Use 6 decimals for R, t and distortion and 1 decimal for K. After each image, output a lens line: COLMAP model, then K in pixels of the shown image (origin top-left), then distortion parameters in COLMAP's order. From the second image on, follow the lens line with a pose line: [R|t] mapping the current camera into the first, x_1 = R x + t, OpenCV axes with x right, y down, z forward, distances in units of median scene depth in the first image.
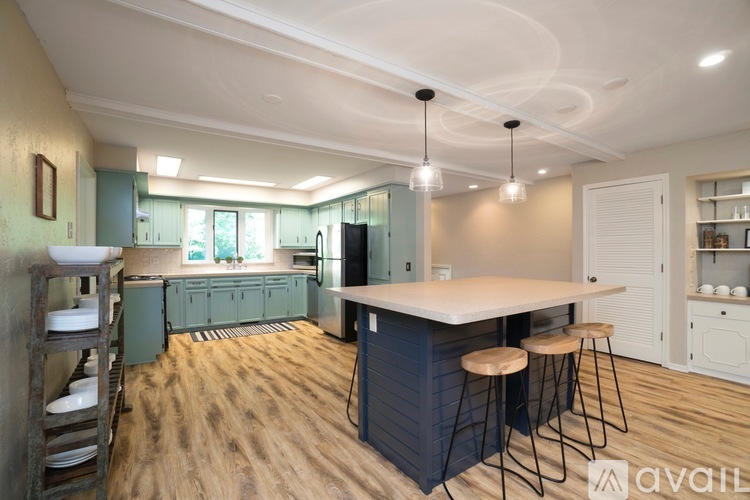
lens RADIAL K [[334.5, 0, 377.6], [0, 334.5, 251.8], [0, 0, 1]] dist [-0.026973, 0.000325]
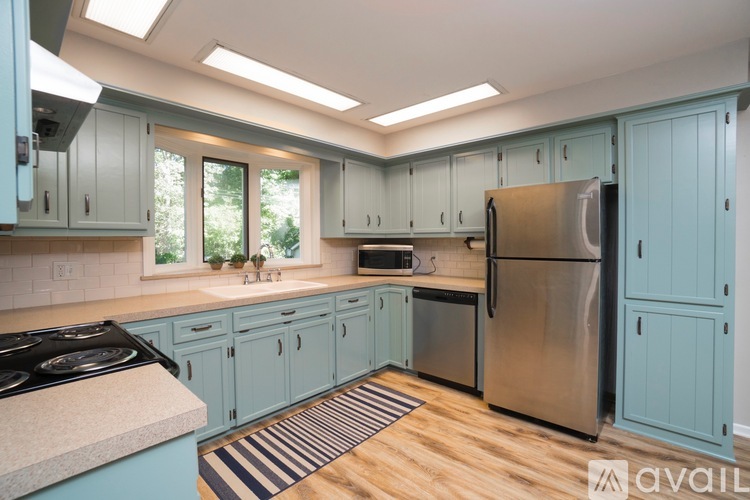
lens RADIAL K [[334.5, 0, 372.3], [0, 334.5, 245.6], [0, 0, 1]] dist [-0.026973, 0.000325]
pose [[0.971715, -0.008938, 0.235988, -0.418312], [0.006851, 0.999930, 0.009663, -0.002328], [-0.236058, -0.007773, 0.971708, 0.544973]]
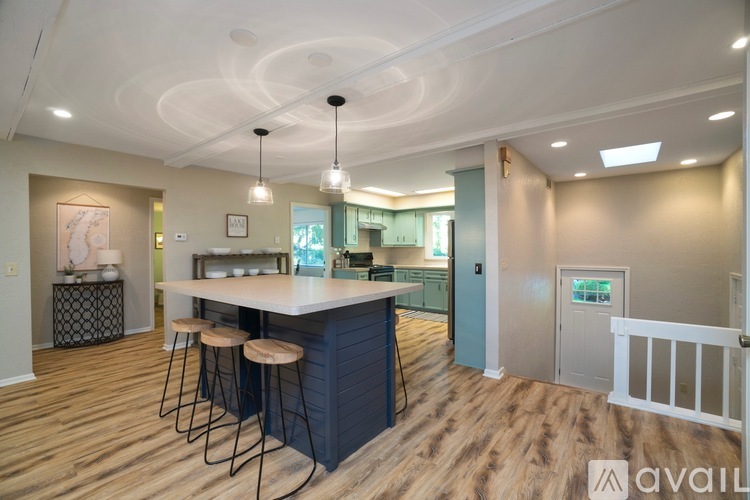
lens RADIAL K [[334.5, 0, 378.4], [0, 334.5, 249.2], [0, 0, 1]] dist [-0.026973, 0.000325]
pose [[0.306881, 0.001317, -0.951747, 0.632768], [-0.001624, 0.999998, 0.000860, -0.002213], [0.951746, 0.001281, 0.306883, 0.424672]]
